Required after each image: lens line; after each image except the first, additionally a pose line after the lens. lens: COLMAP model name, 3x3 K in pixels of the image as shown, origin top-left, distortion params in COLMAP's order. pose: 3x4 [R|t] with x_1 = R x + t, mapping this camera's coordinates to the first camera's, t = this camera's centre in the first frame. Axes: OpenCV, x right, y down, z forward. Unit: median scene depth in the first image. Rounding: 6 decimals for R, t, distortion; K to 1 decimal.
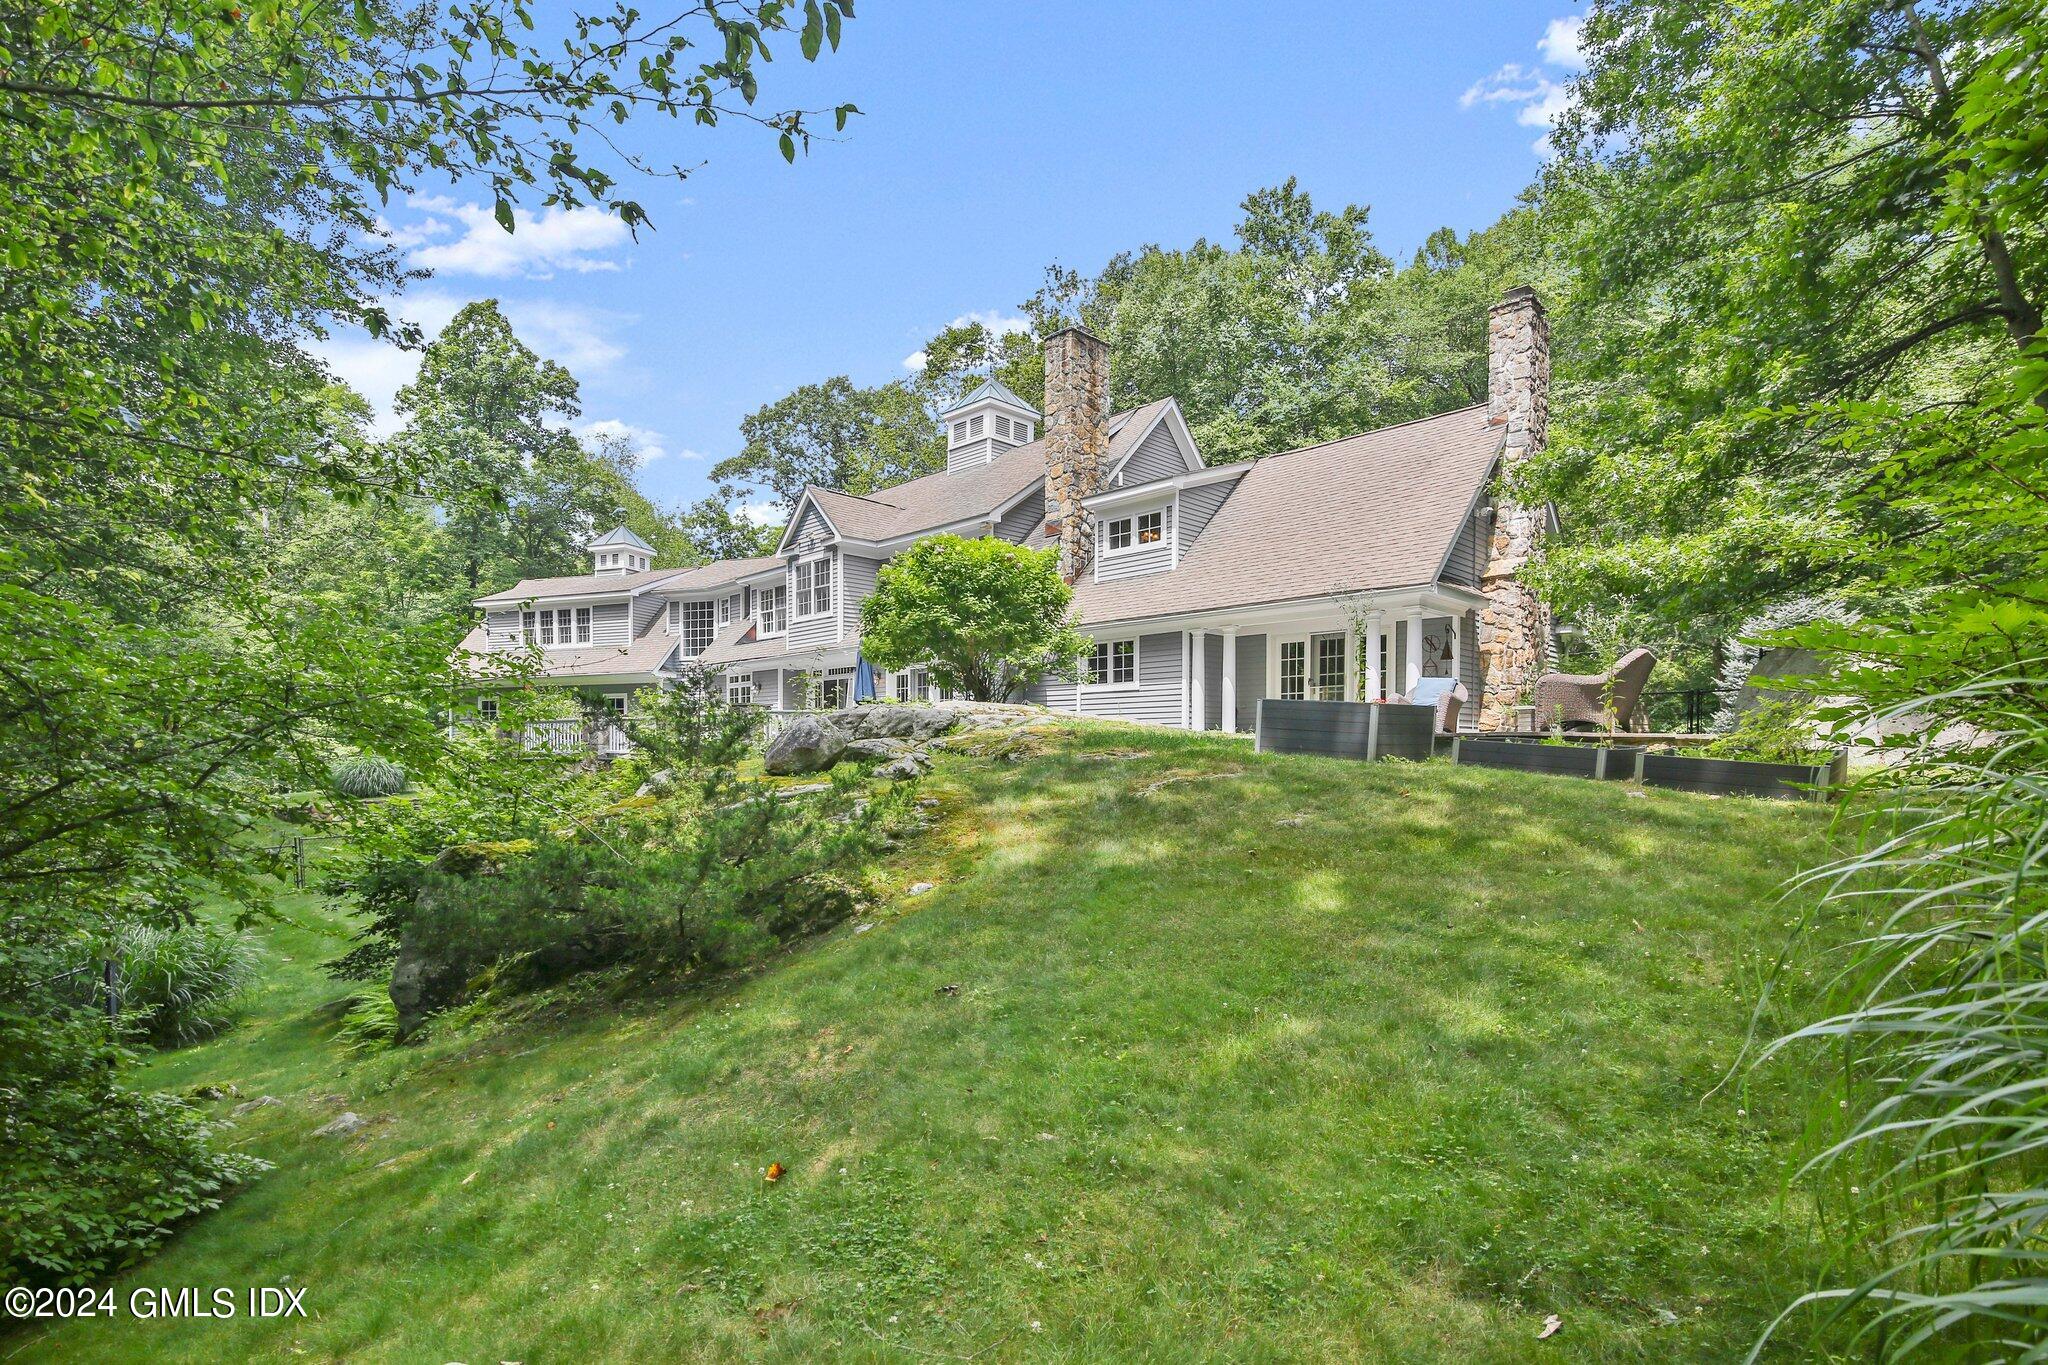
lens RADIAL K [[977.7, 0, 1015.8], [0, 977.7, 776.6], [0, 0, 1]] dist [-0.004349, 0.000386]
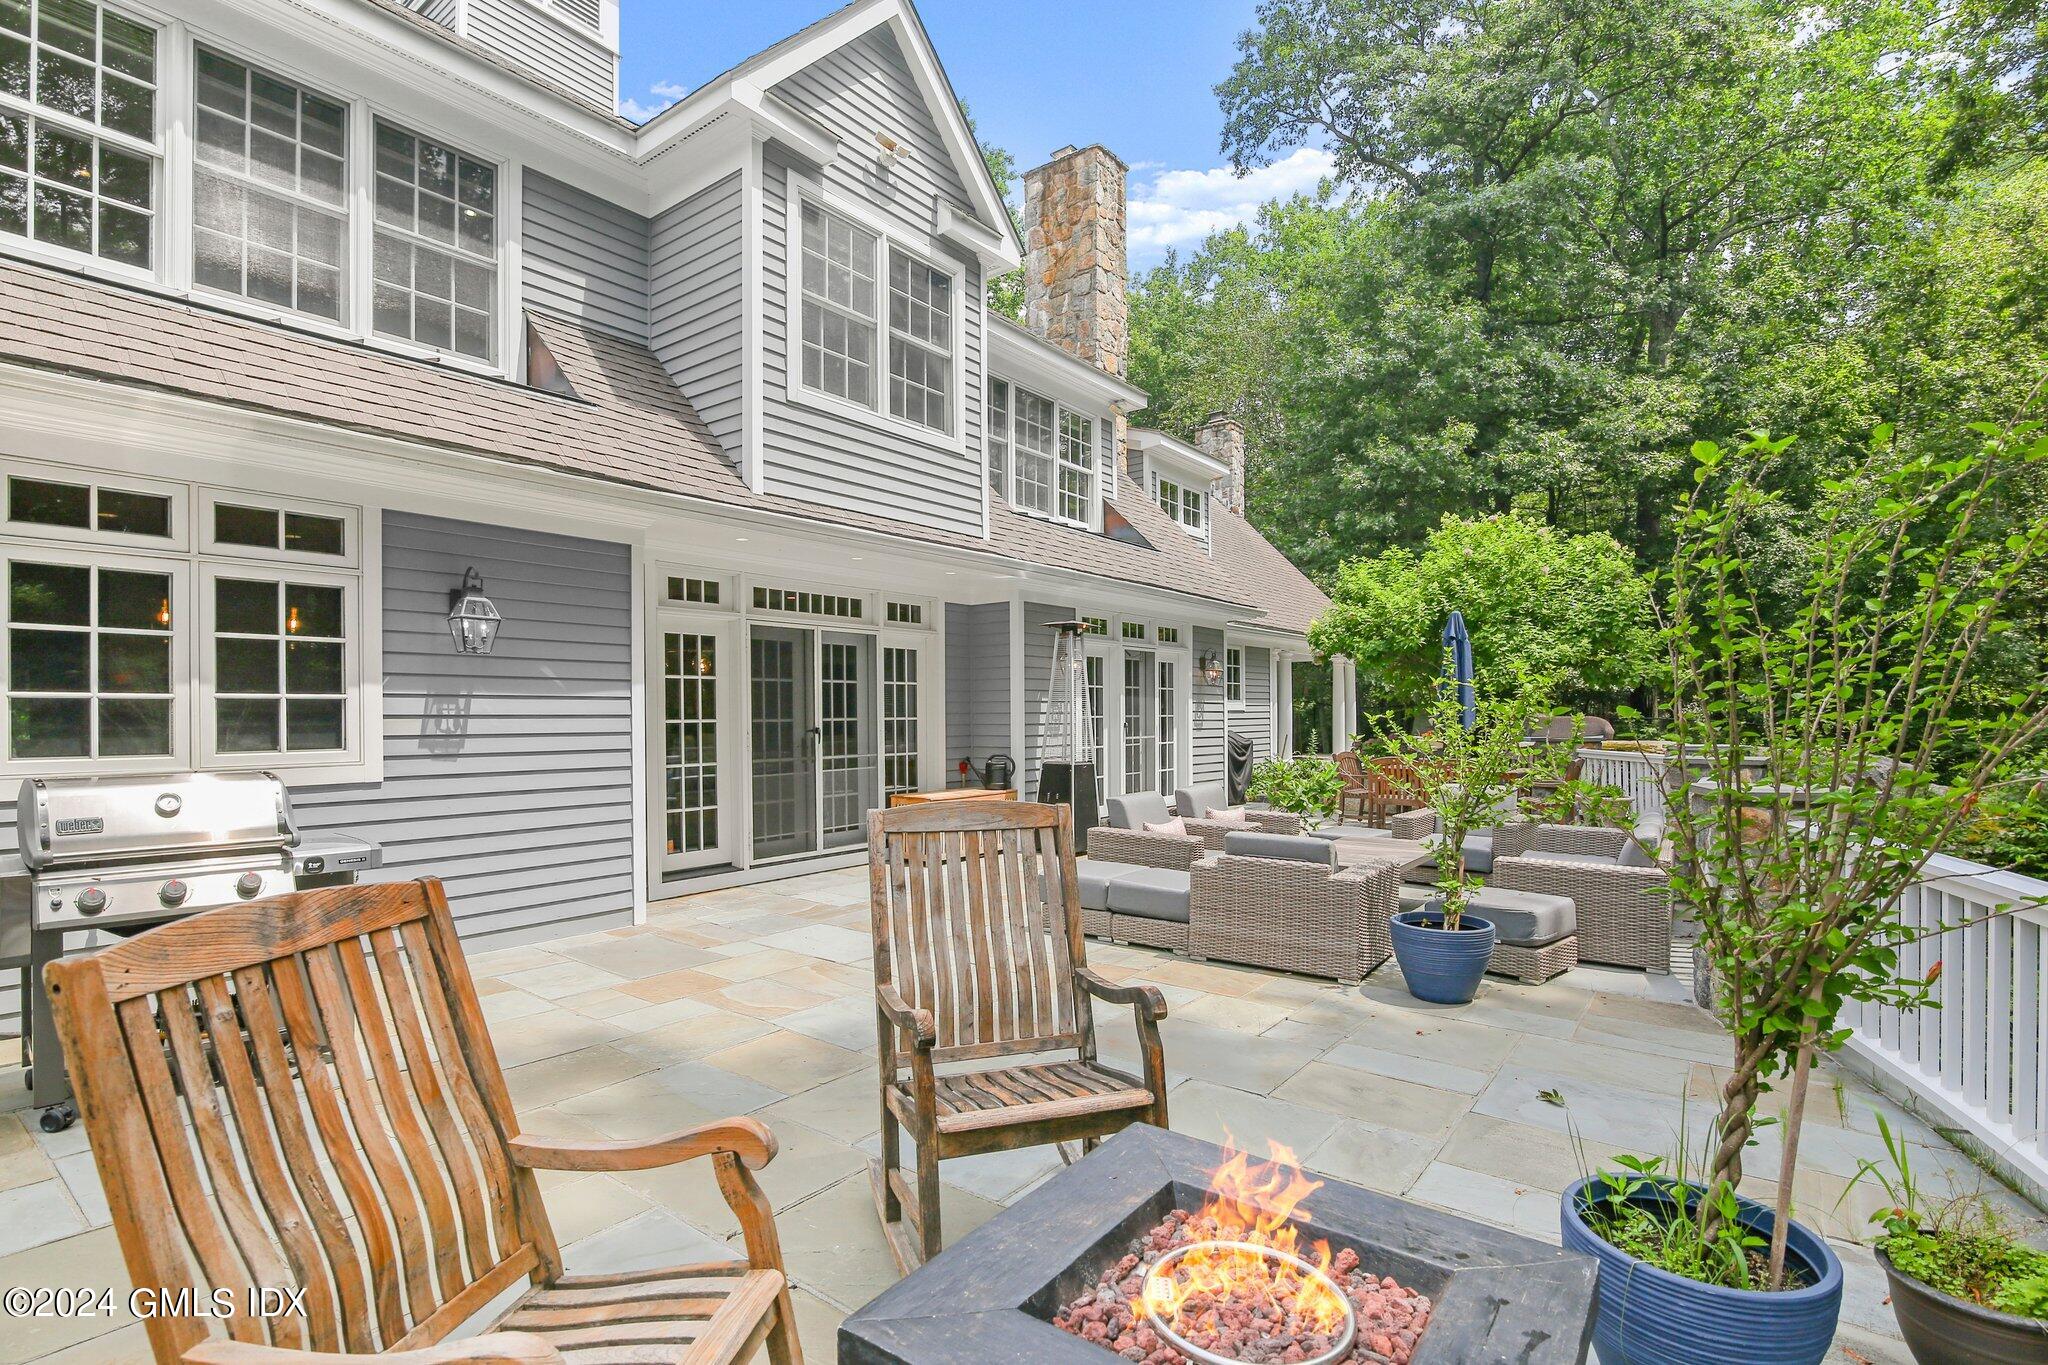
lens RADIAL K [[968.4, 0, 1026.6], [0, 968.4, 723.1], [0, 0, 1]] dist [0.000405, 0.000177]
pose [[-0.130536, -0.003529, 0.991437, -0.404526], [0.034966, 0.999355, 0.008161, -0.057368], [-0.990827, 0.035732, -0.130329, 0.795414]]
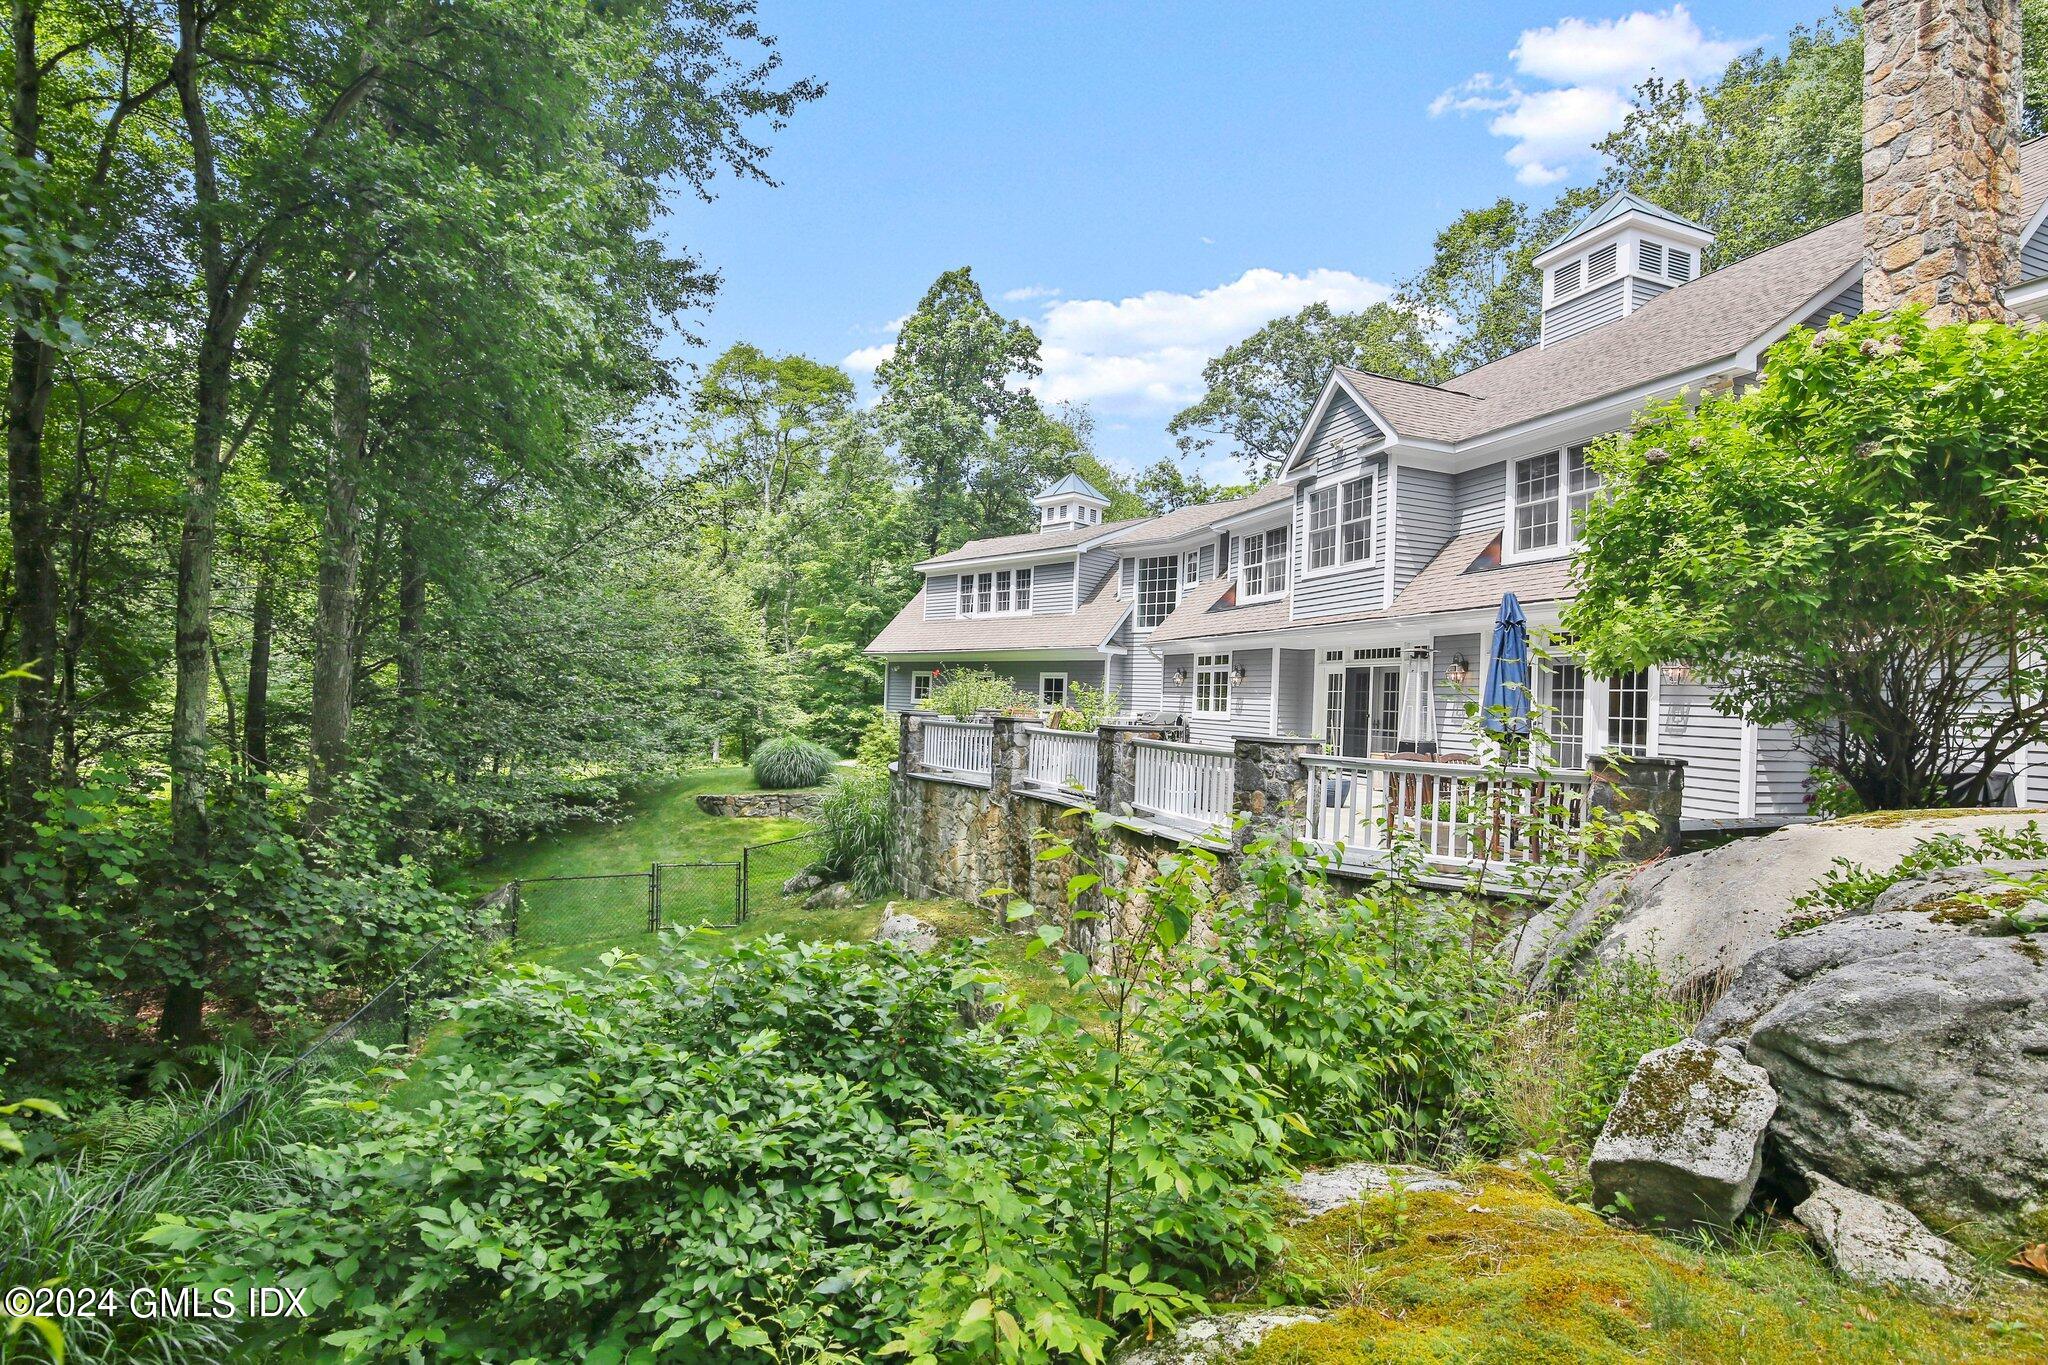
lens RADIAL K [[918.4, 0, 1026.1], [0, 918.4, 687.6], [0, 0, 1]] dist [0.000694, 0.000262]
pose [[0.906601, 0.028581, -0.421020, -0.109204], [-0.048438, 0.998157, -0.036545, -0.043560], [0.419200, 0.053525, 0.906315, 0.298524]]
